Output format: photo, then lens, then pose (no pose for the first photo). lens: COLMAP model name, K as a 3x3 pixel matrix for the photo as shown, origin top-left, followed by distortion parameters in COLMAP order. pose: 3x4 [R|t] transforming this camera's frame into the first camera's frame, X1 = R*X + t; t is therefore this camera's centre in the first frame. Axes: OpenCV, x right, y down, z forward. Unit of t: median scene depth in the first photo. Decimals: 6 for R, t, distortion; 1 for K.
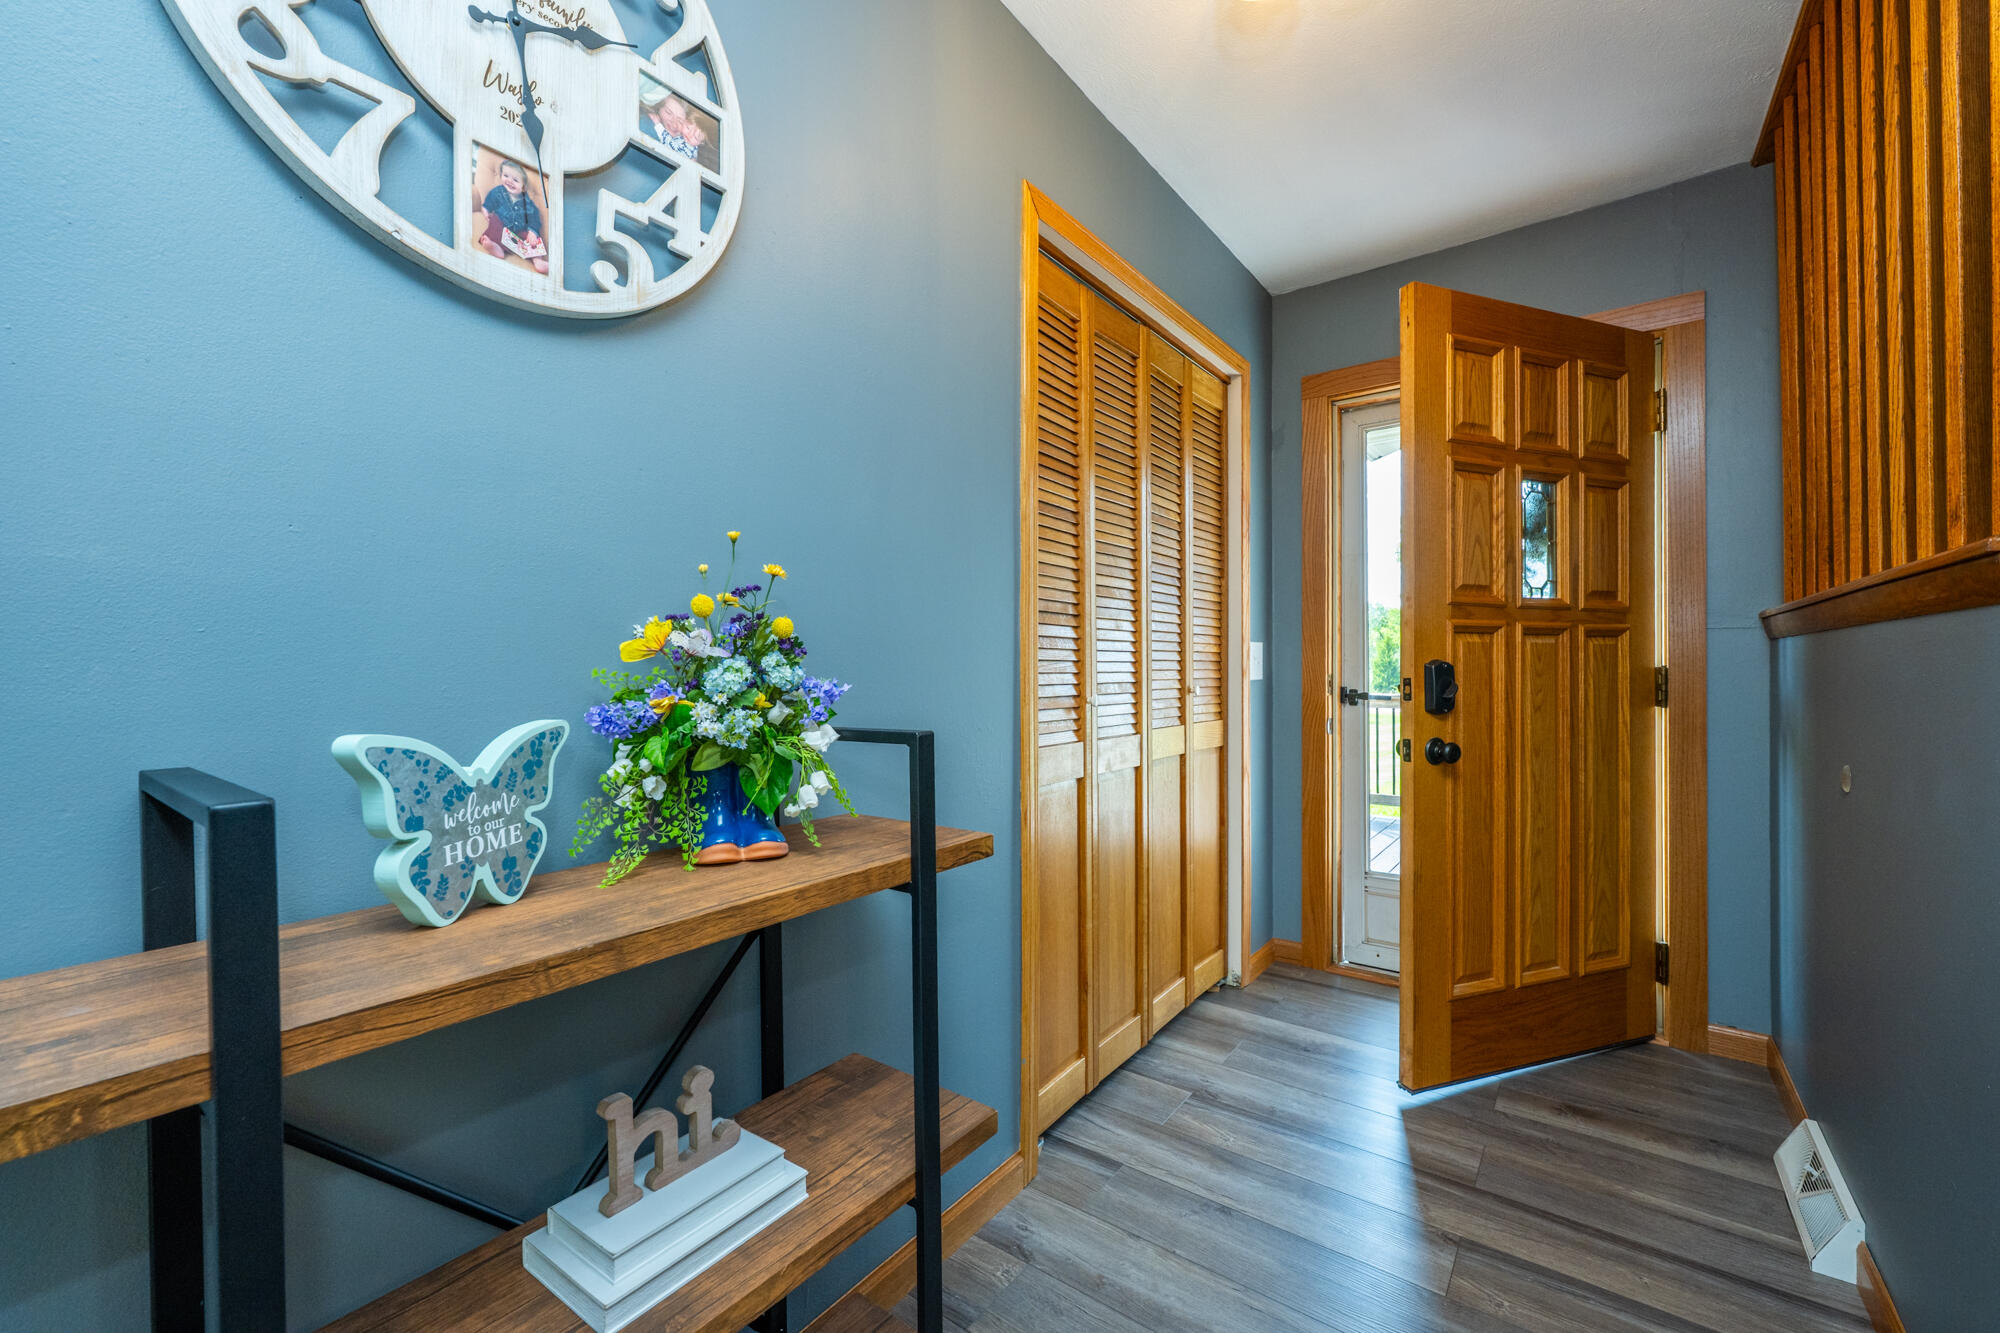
lens RADIAL K [[814.1, 0, 1008.3], [0, 814.1, 672.3], [0, 0, 1]] dist [-0.002292, 0.000048]
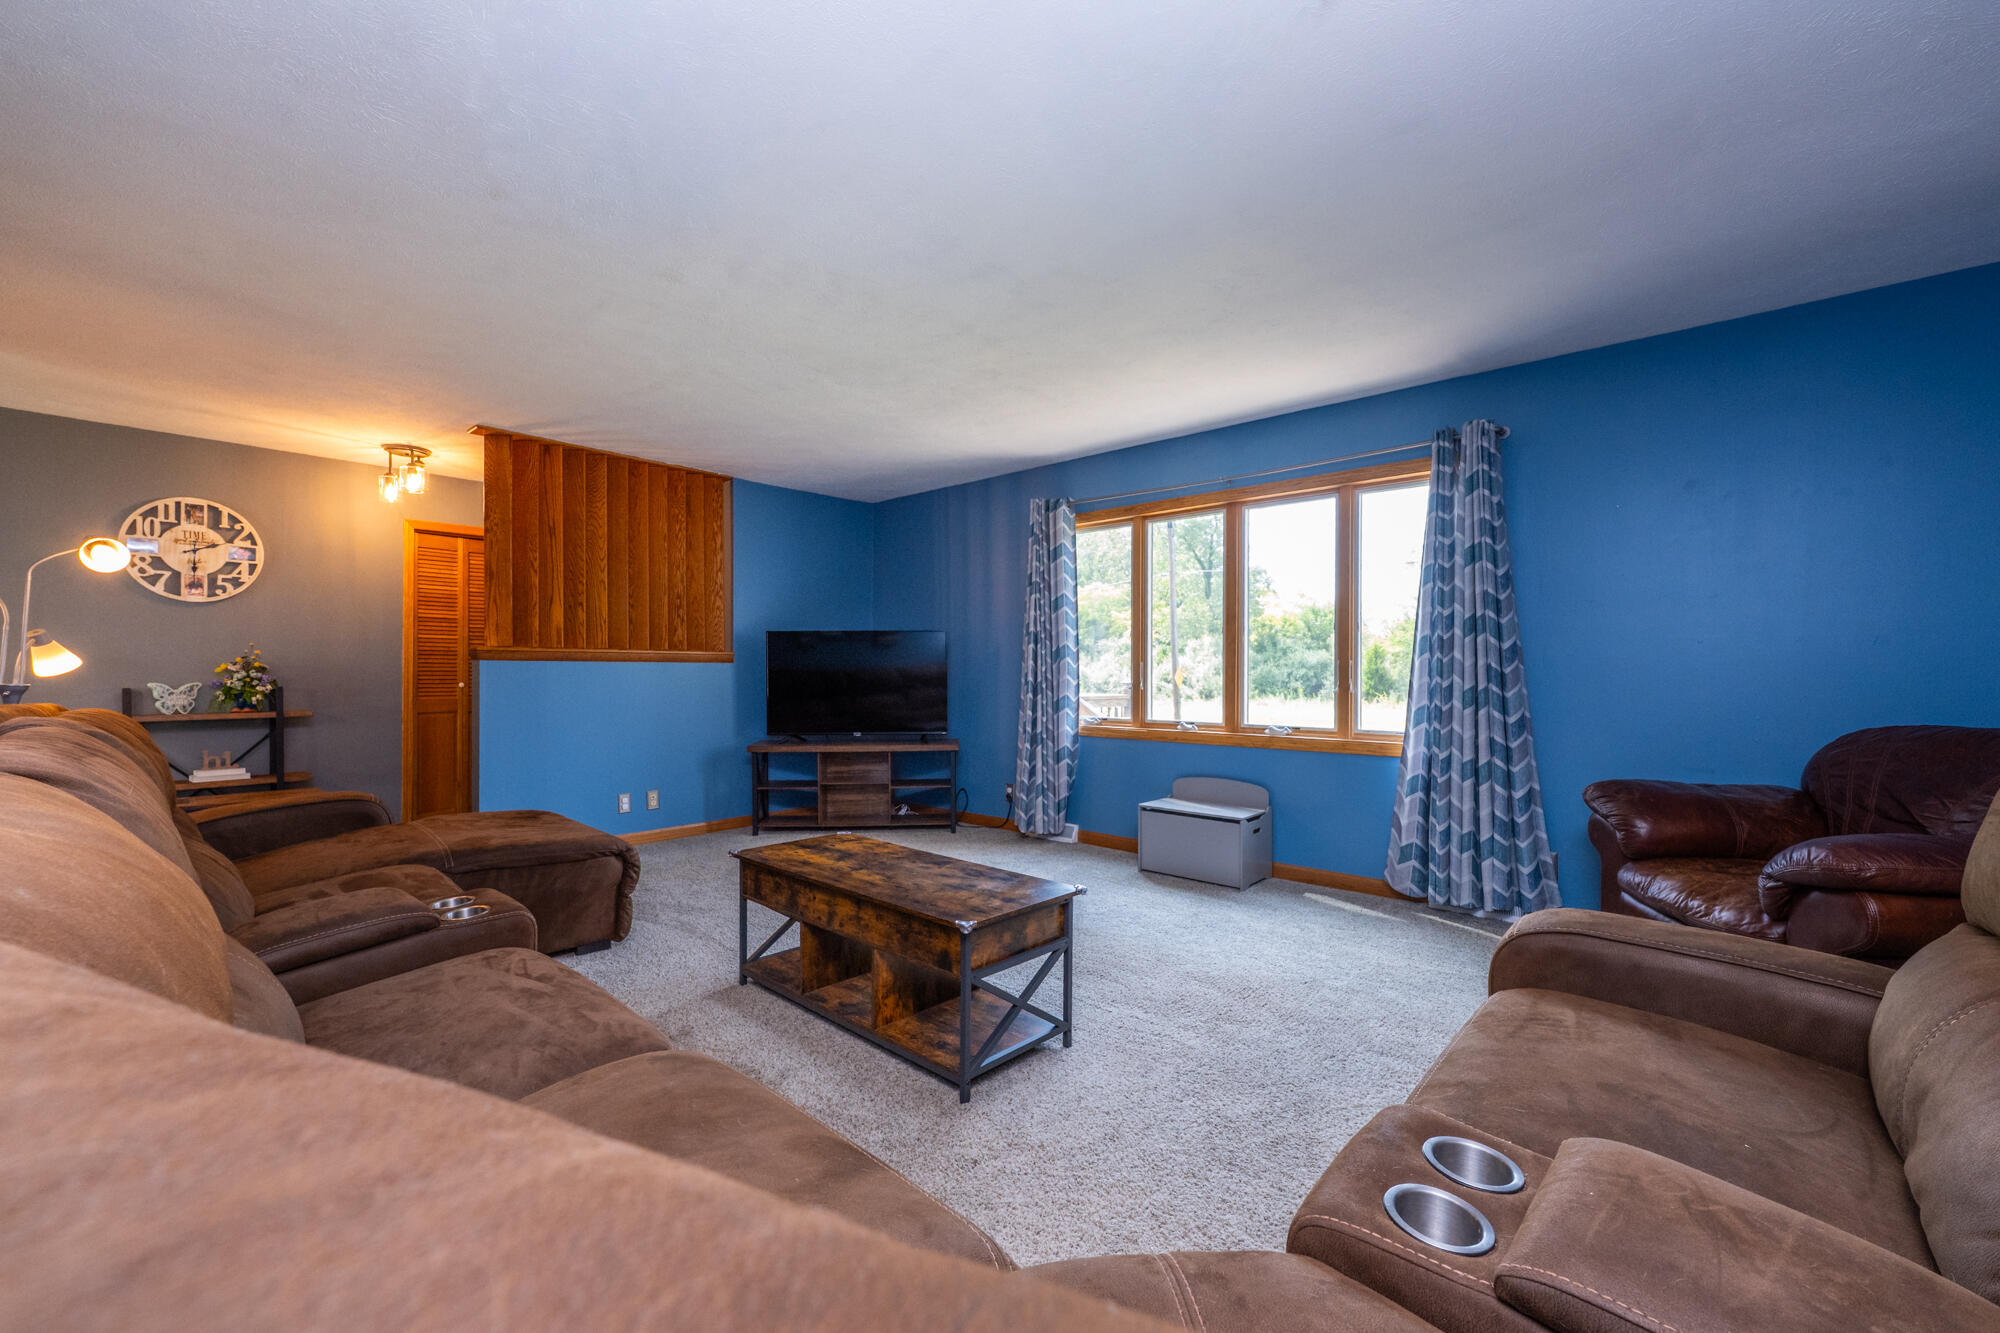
lens RADIAL K [[814.1, 0, 1001.9], [0, 814.1, 675.8], [0, 0, 1]] dist [-0.002292, 0.000048]
pose [[0.994601, 0.000636, -0.103769, 4.554270], [-0.001177, 0.999986, -0.005155, 0.029956], [0.103764, 0.005250, 0.994588, -3.265963]]
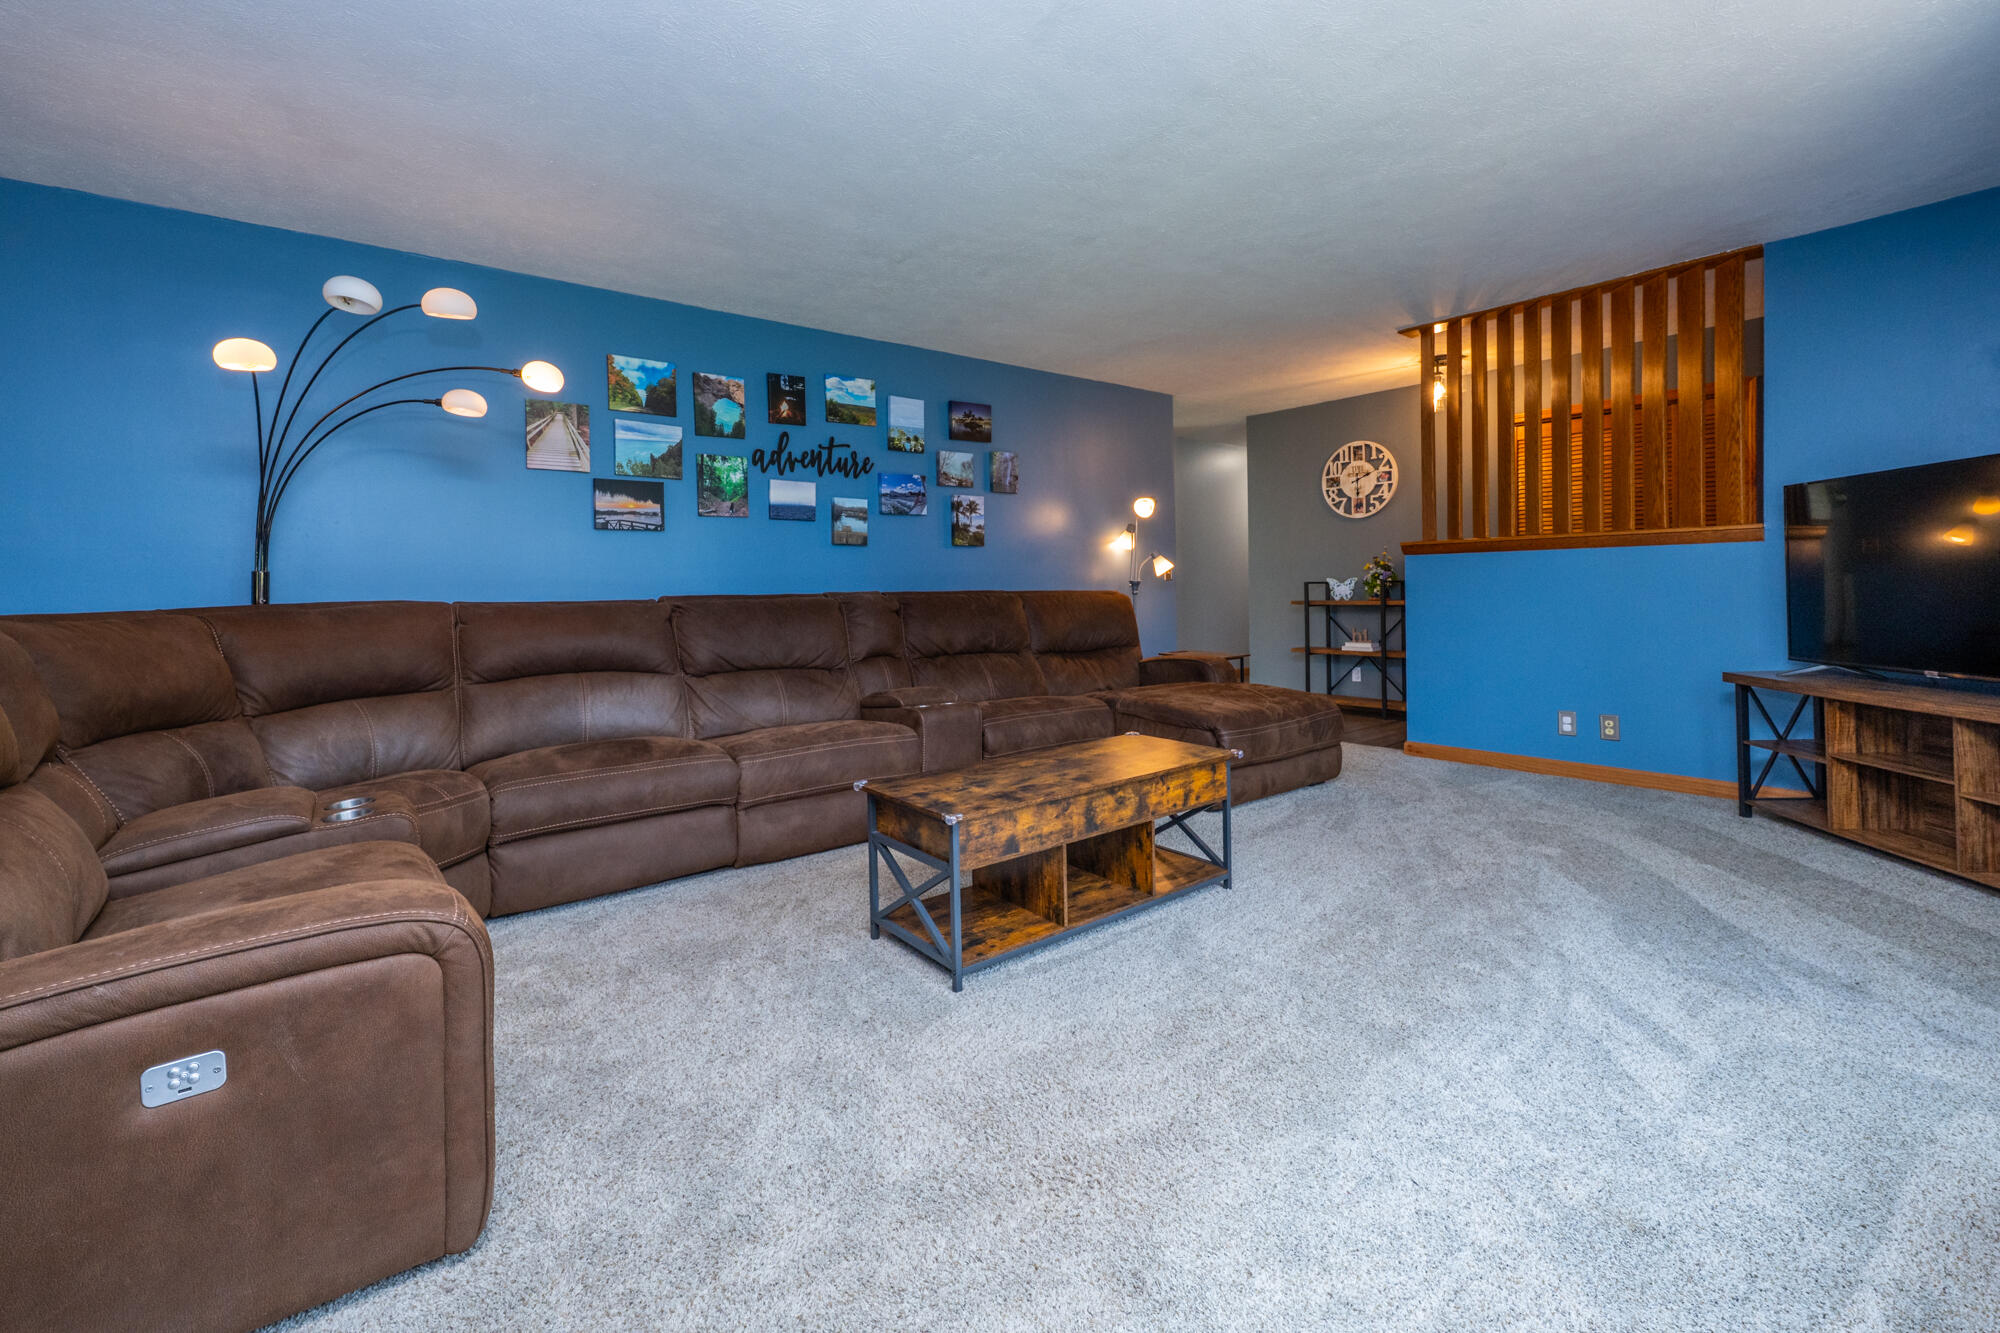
lens RADIAL K [[848.6, 0, 984.3], [0, 848.6, 587.6], [0, 0, 1]] dist [-0.003723, -0.000582]
pose [[-0.280416, 0.006954, -0.959853, 6.602124], [0.010418, 0.999937, 0.004201, 0.069612], [0.959822, -0.008822, -0.280471, -0.058634]]
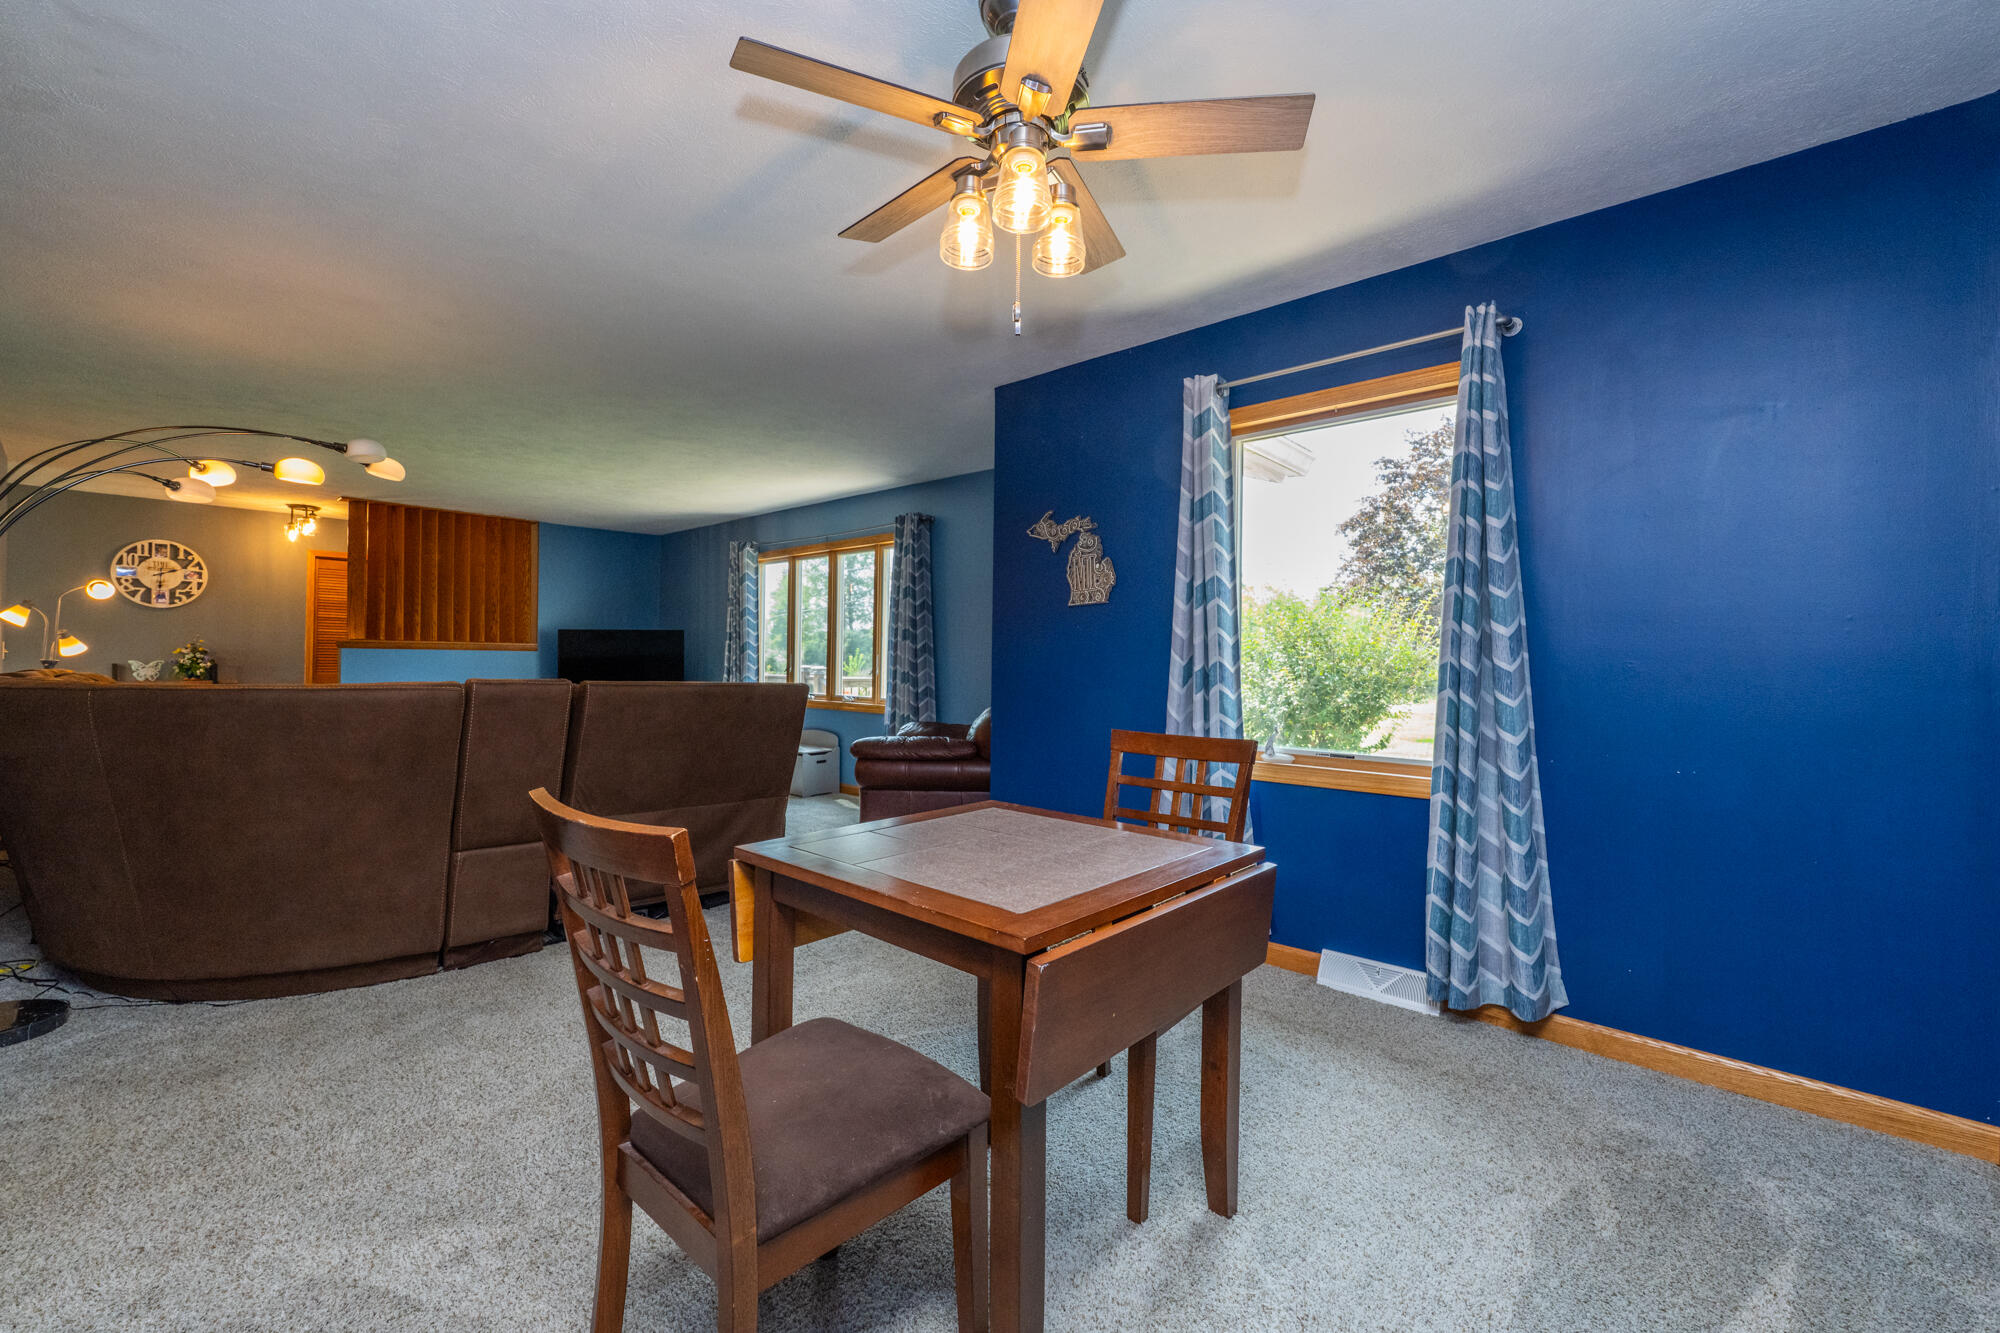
lens RADIAL K [[814.1, 0, 990.3], [0, 814.1, 657.2], [0, 0, 1]] dist [-0.002292, 0.000048]
pose [[0.994365, 0.010054, -0.105529, 7.453934], [-0.011279, 0.999876, -0.011012, 0.017140], [0.105405, 0.012140, 0.994355, -5.421268]]
